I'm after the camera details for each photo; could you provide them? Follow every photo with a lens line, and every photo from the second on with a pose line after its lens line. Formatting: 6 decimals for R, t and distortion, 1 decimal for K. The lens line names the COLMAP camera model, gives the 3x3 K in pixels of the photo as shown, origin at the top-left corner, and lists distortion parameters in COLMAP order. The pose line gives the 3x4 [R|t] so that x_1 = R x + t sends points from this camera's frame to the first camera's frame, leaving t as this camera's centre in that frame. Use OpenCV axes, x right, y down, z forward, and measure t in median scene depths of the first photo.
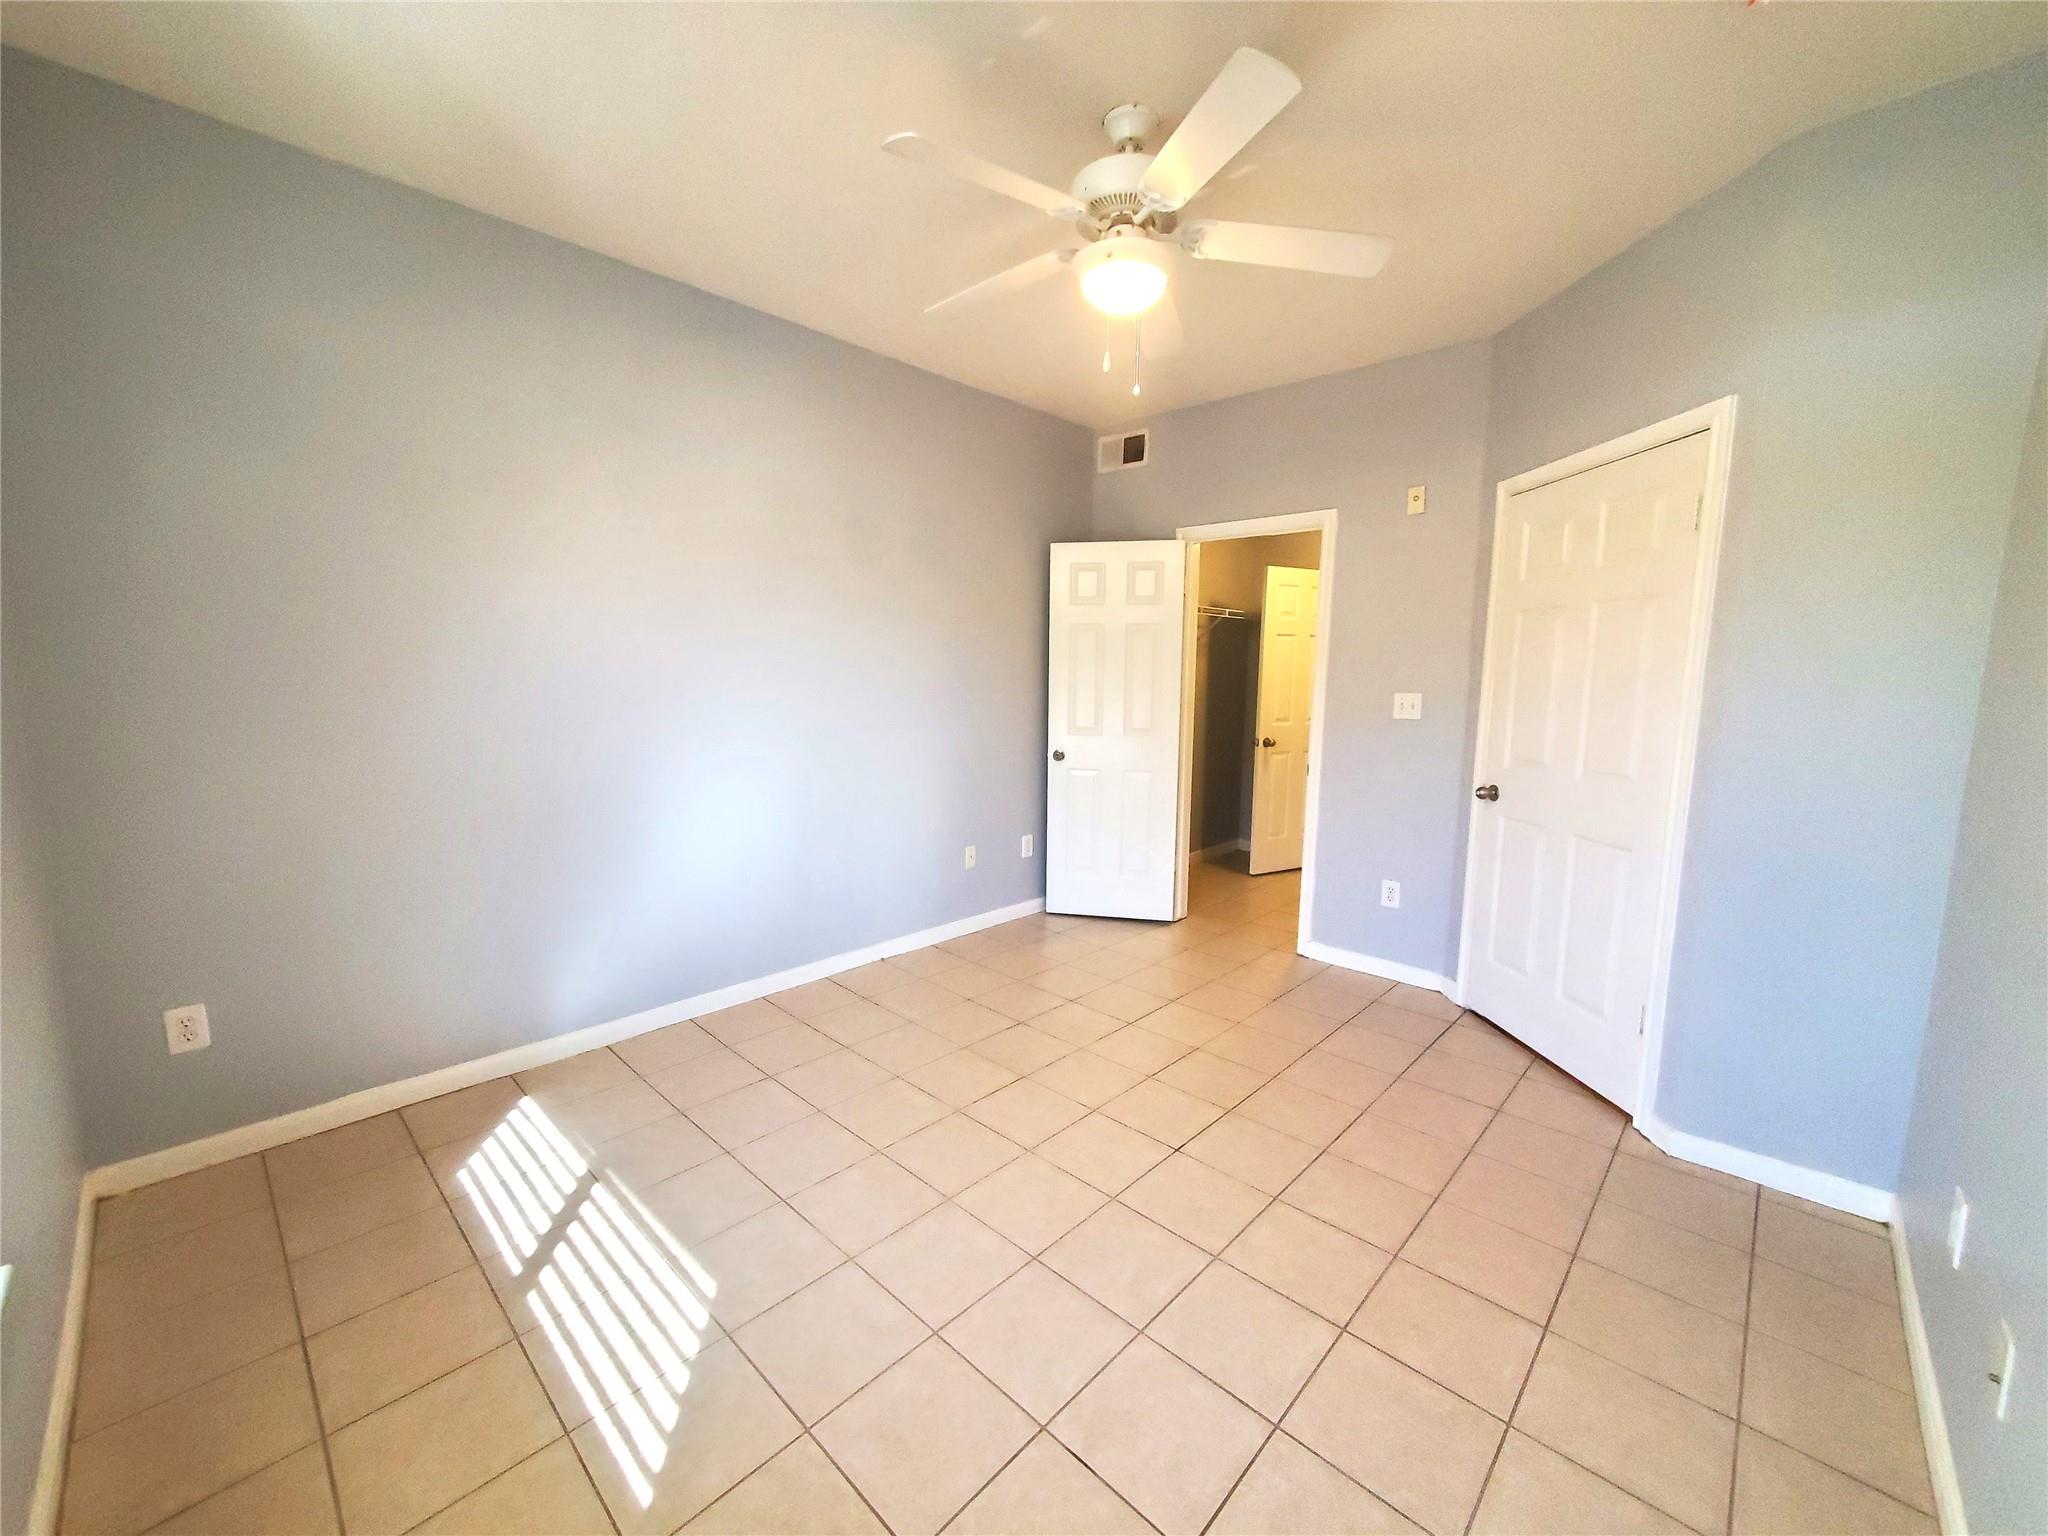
lens RADIAL K [[842.9, 0, 1008.4], [0, 842.9, 786.7], [0, 0, 1]] dist [0.003224, 0.000123]
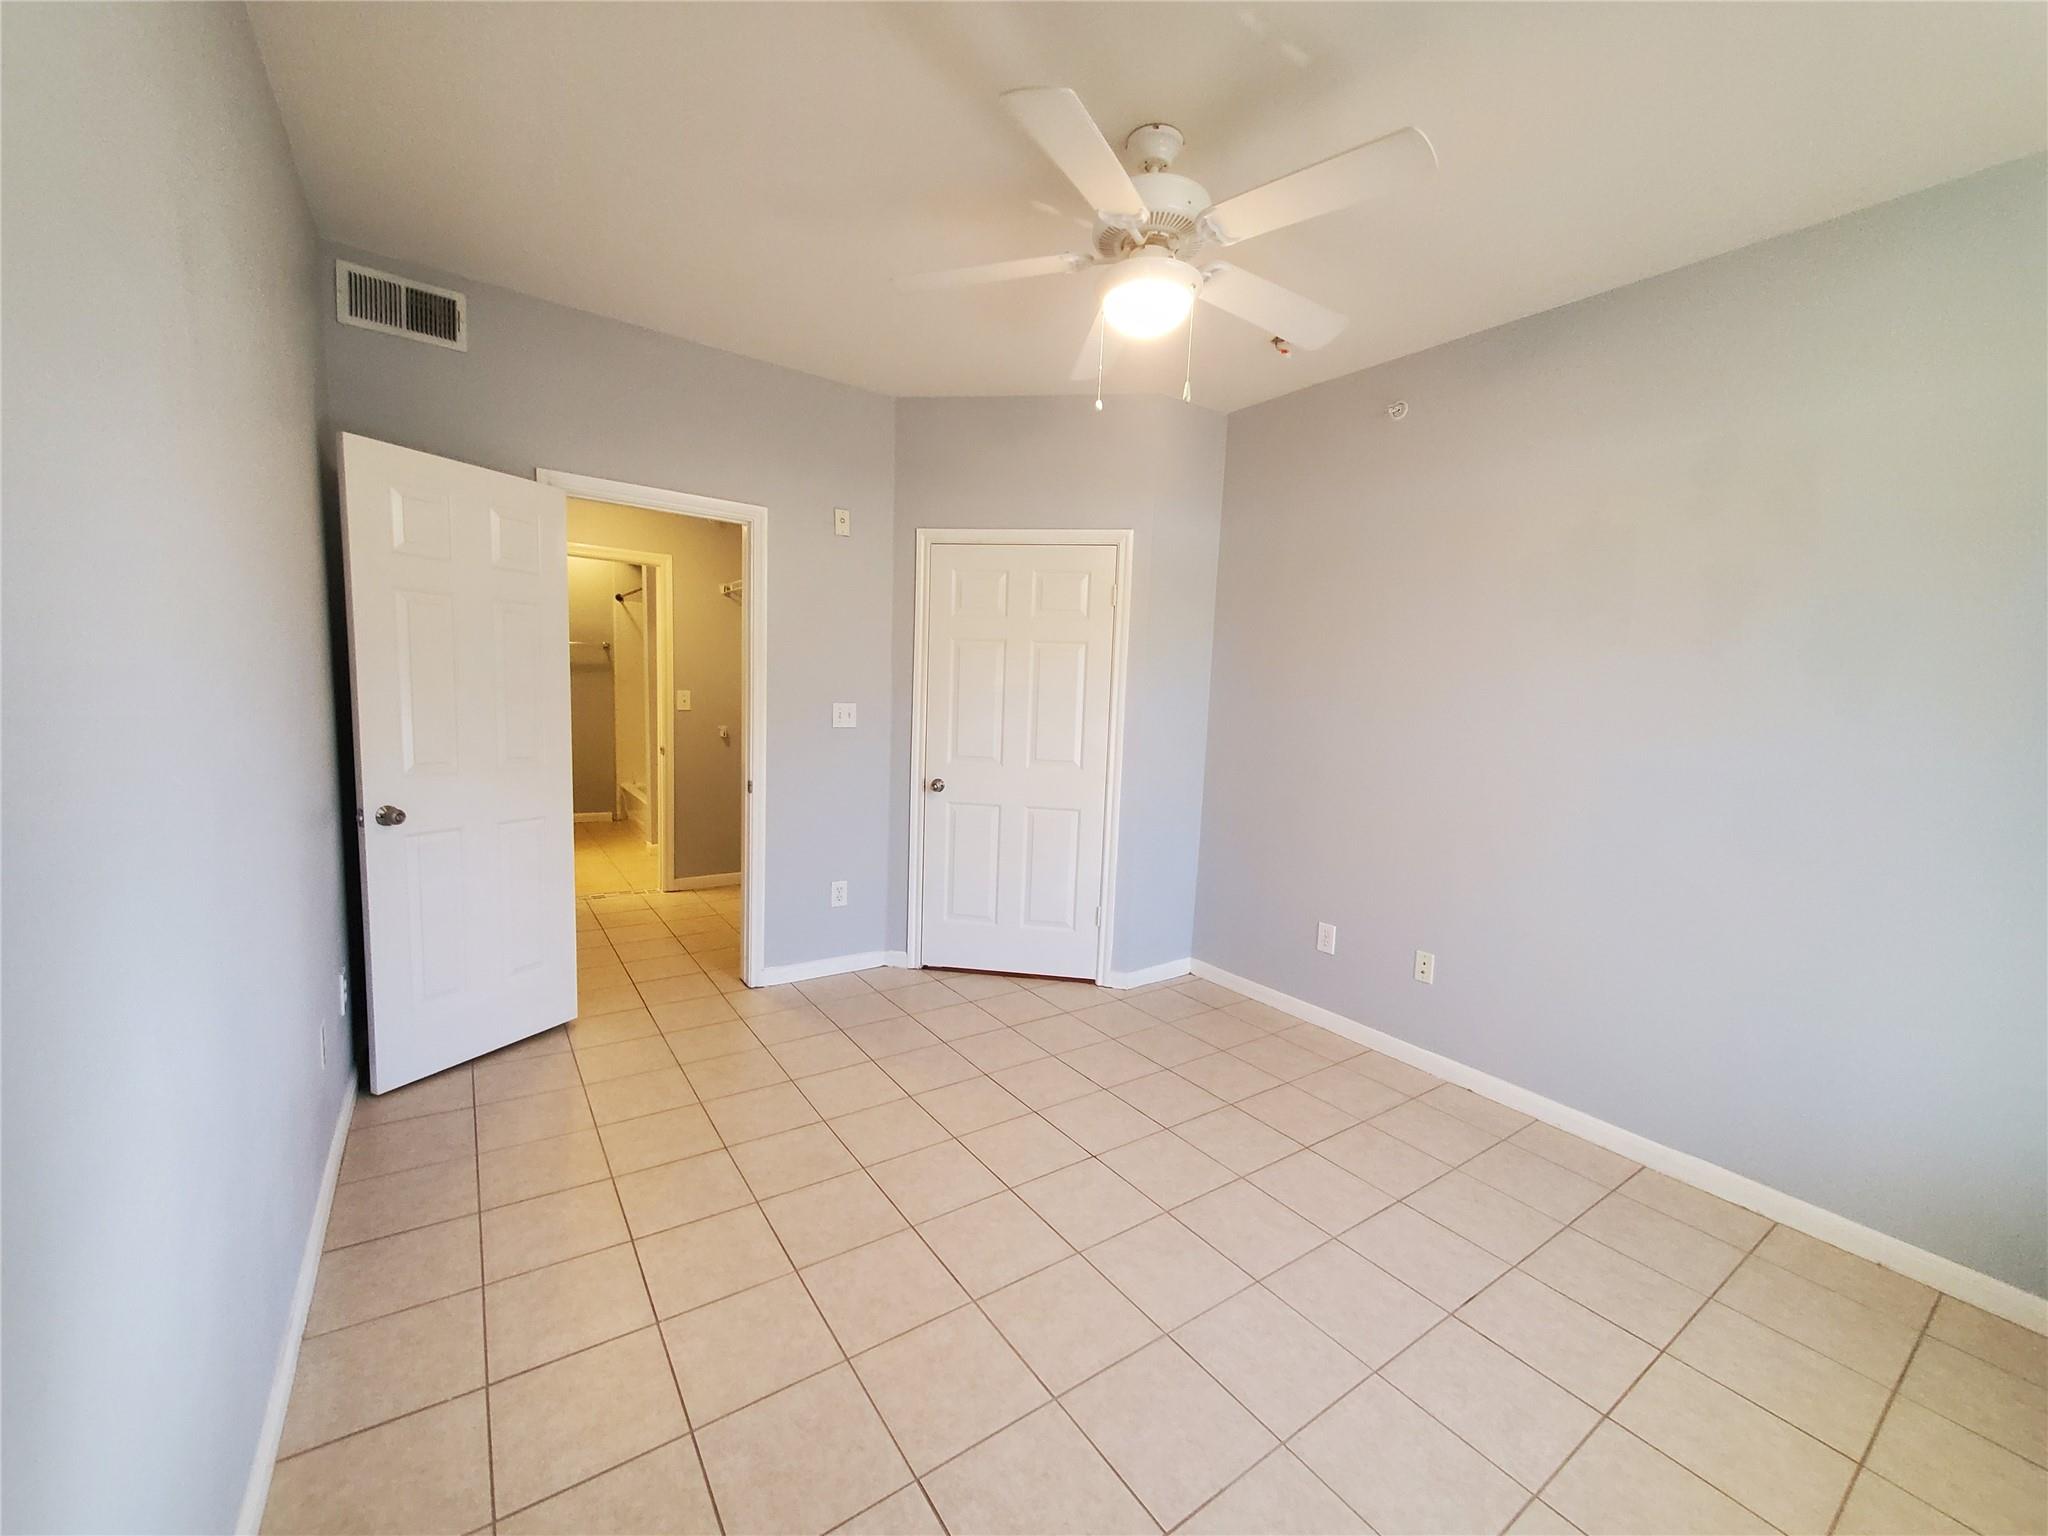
lens RADIAL K [[842.9, 0, 1008.4], [0, 842.9, 786.7], [0, 0, 1]] dist [0.003224, 0.000123]
pose [[0.157505, -0.113427, 0.980982, -0.568731], [0.097134, 0.990344, 0.098914, -0.095214], [-0.982729, 0.079707, 0.167001, 0.650851]]
